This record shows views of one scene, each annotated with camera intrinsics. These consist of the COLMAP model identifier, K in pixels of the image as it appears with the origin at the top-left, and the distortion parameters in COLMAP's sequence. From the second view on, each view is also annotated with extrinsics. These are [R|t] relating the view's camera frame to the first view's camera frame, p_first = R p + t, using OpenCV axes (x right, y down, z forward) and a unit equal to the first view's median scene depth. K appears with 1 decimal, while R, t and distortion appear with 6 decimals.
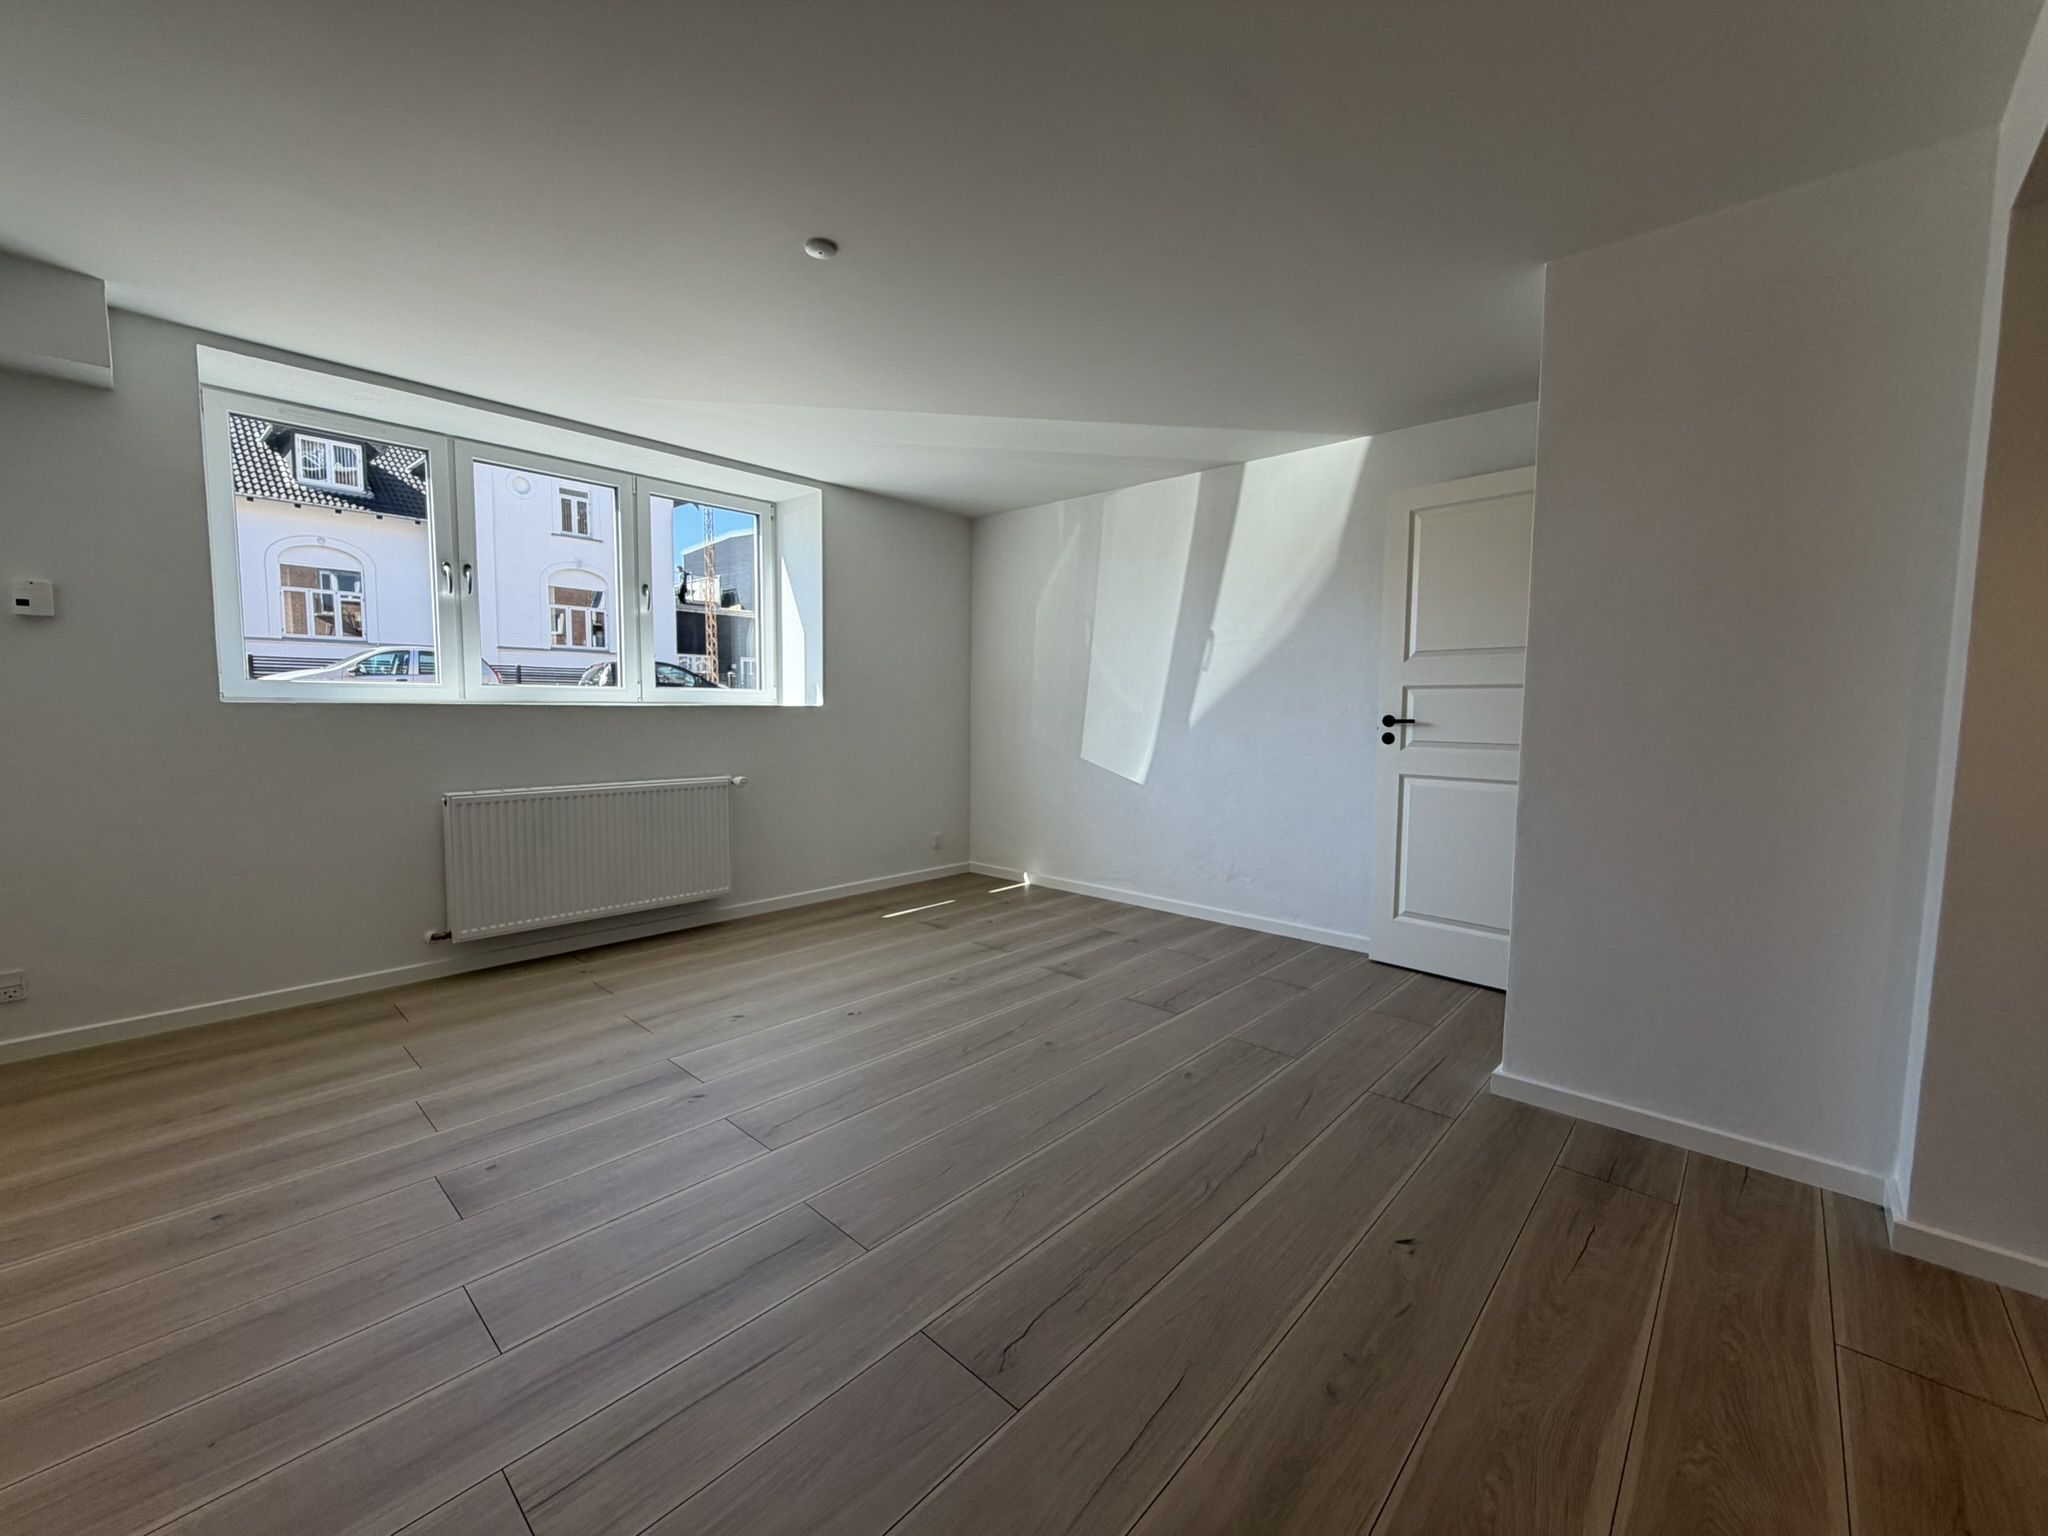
lens RADIAL K [[822.2, 0, 1021.6], [0, 822.2, 769.2], [0, 0, 1]] dist [0.000922, -0.000214]
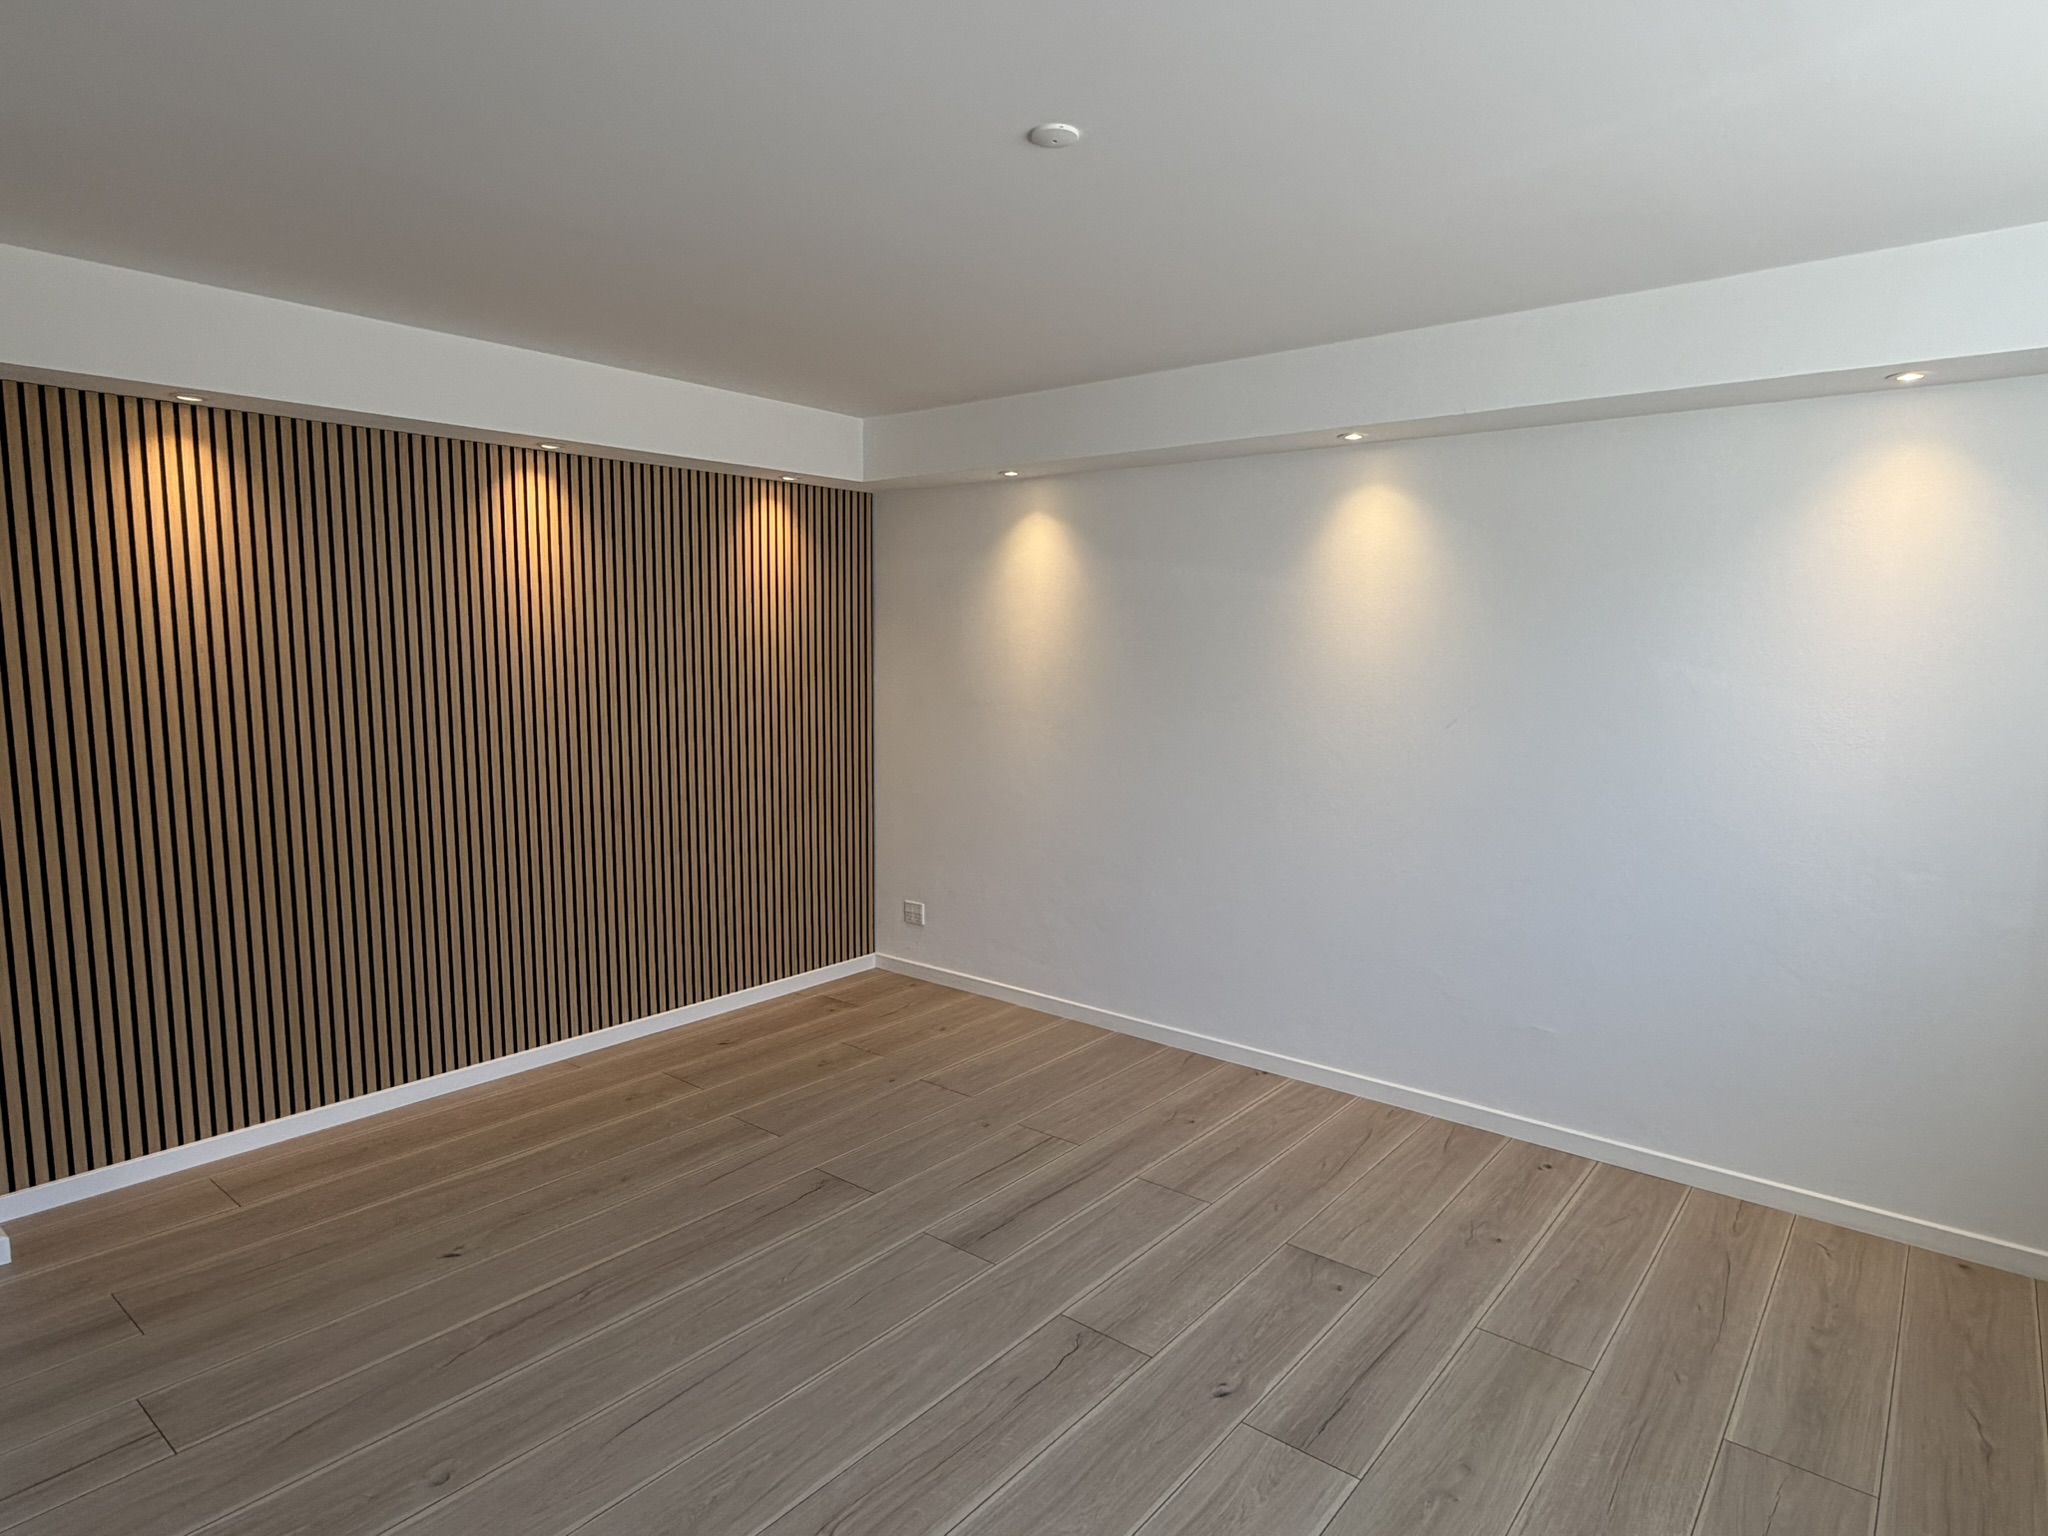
lens RADIAL K [[1176.8, 0, 1031.2], [0, 1176.8, 767.2], [0, 0, 1]] dist [0.001815, -0.000108]
pose [[-0.997728, -0.009277, -0.066731, -0.157986], [-0.022354, 0.979949, 0.197989, -0.310183], [0.063556, 0.199031, -0.977930, 1.832589]]
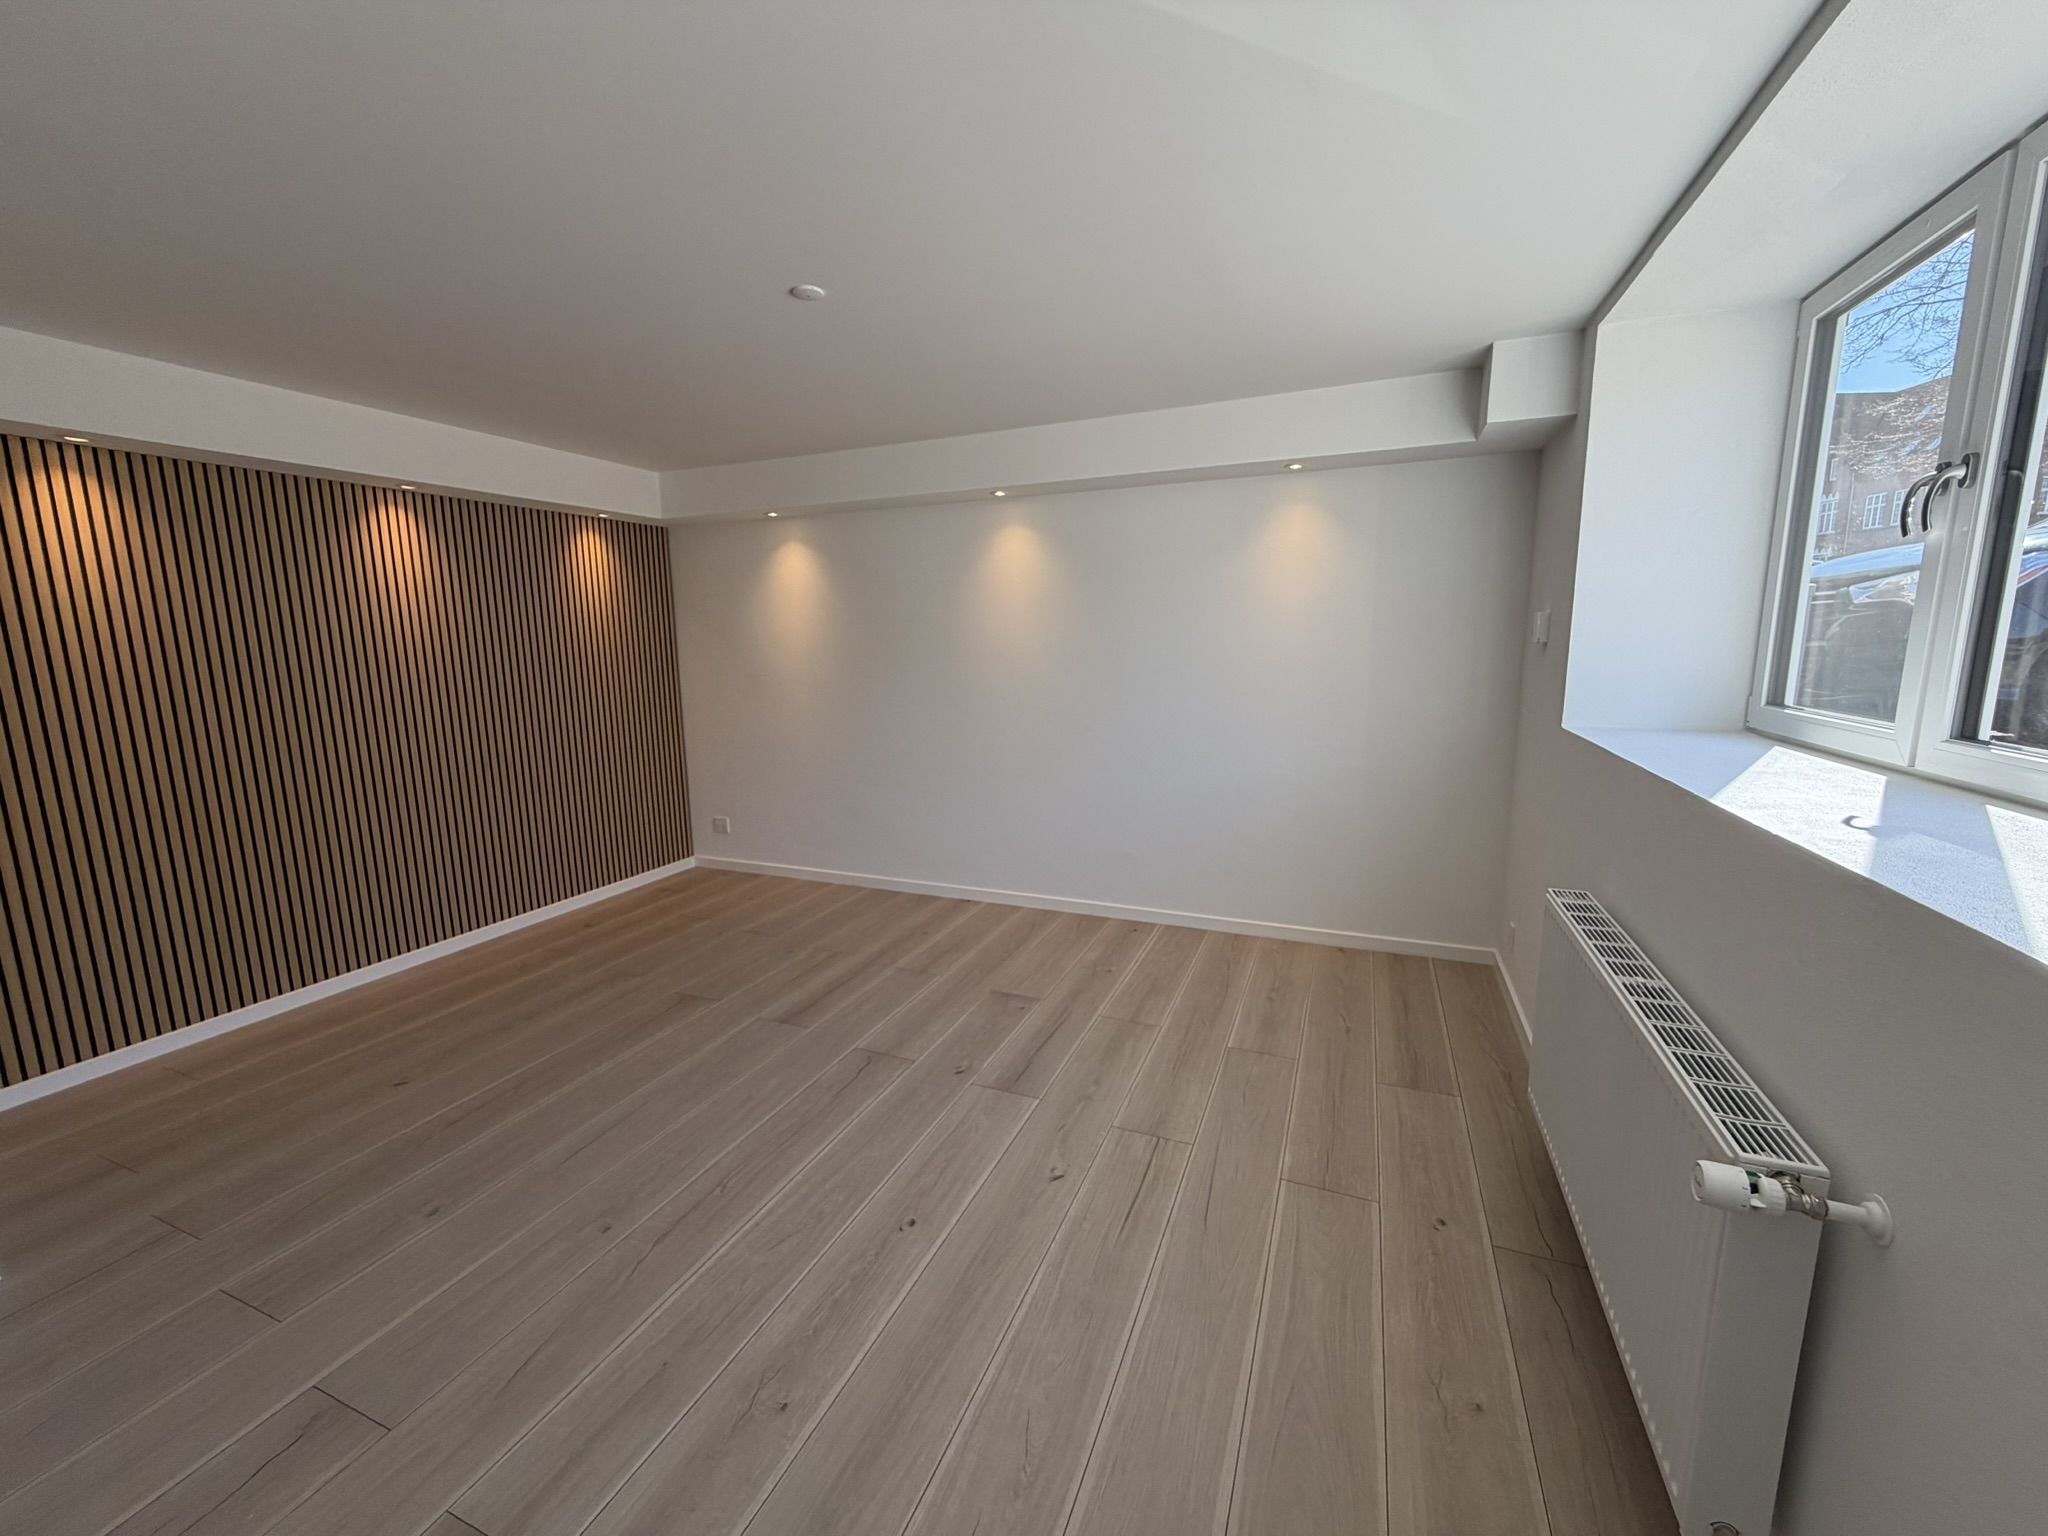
lens RADIAL K [[822.2, 0, 1024.1], [0, 822.2, 764.3], [0, 0, 1]] dist [0.000922, -0.000214]
pose [[-0.937152, 0.062550, -0.343269, -0.104857], [-0.021343, 0.971682, 0.235326, -0.294607], [0.348269, 0.227863, -0.909279, 1.963870]]
